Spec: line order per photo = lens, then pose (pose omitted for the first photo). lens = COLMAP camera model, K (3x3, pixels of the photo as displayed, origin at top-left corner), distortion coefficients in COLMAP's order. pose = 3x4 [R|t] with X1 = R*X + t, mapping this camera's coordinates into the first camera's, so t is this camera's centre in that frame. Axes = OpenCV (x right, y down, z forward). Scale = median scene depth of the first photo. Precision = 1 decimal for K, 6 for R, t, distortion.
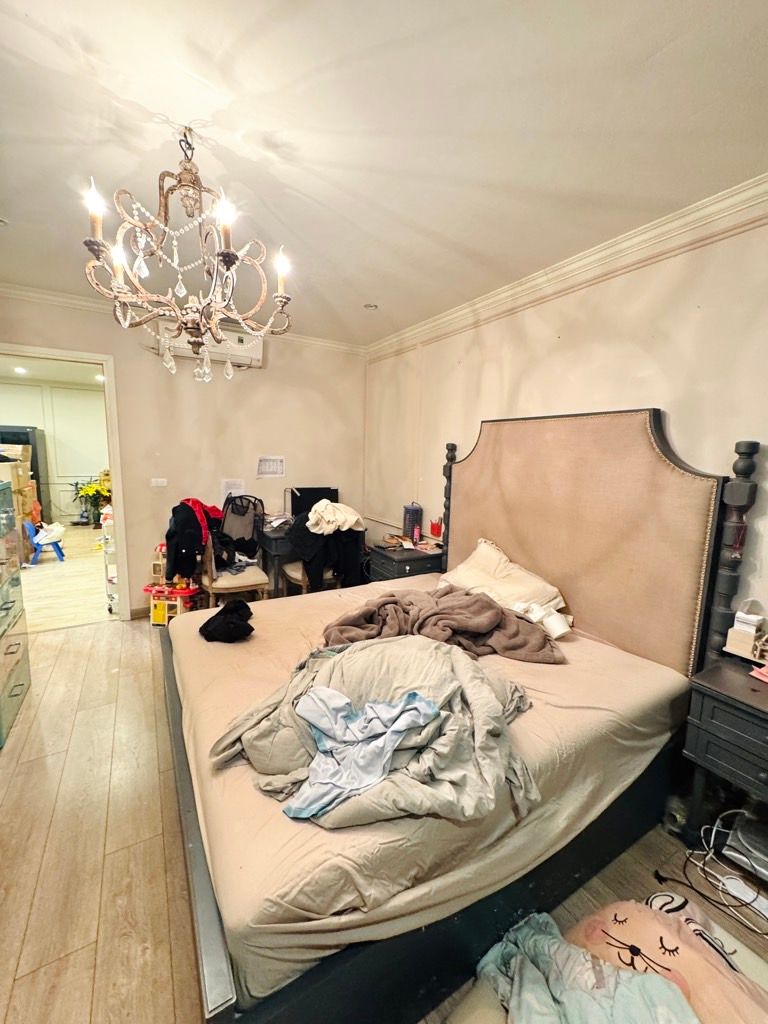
lens RADIAL K [[408.9, 0, 386.7], [0, 408.9, 508.0], [0, 0, 1]] dist [-0.000415, 0.000017]
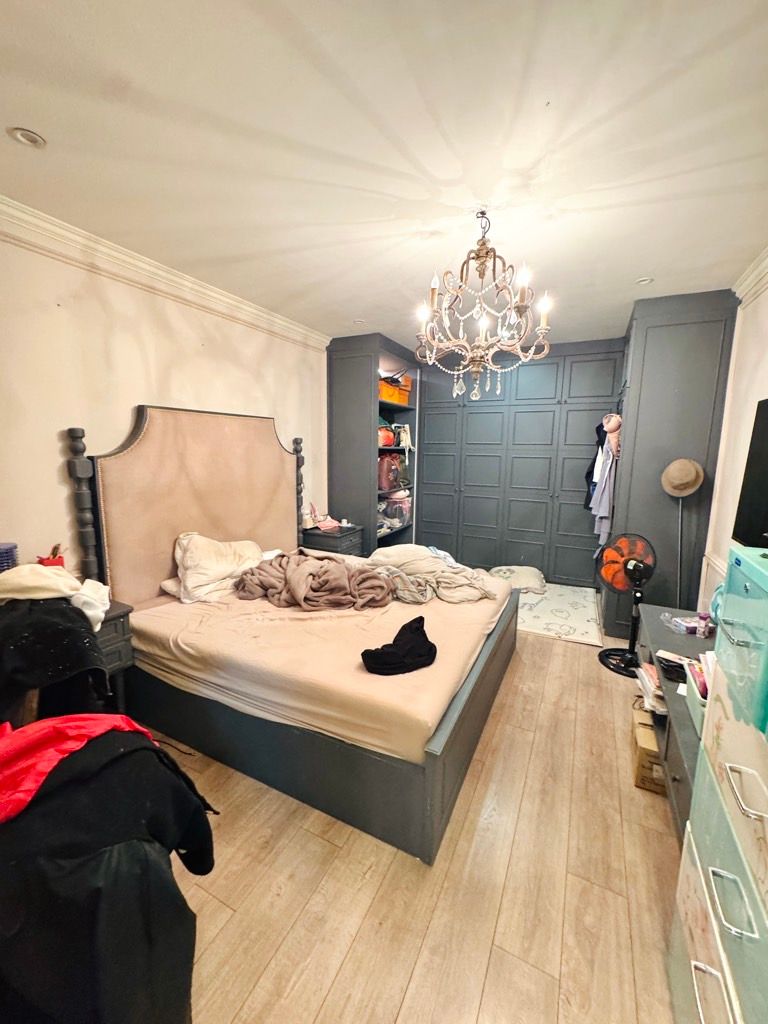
lens RADIAL K [[408.9, 0, 386.1], [0, 408.9, 512.8], [0, 0, 1]] dist [-0.000415, 0.000017]
pose [[-0.538156, -0.158390, 0.827829, -0.857401], [0.095409, 0.964423, 0.246548, -0.173990], [-0.837428, 0.211664, -0.503898, 1.159576]]
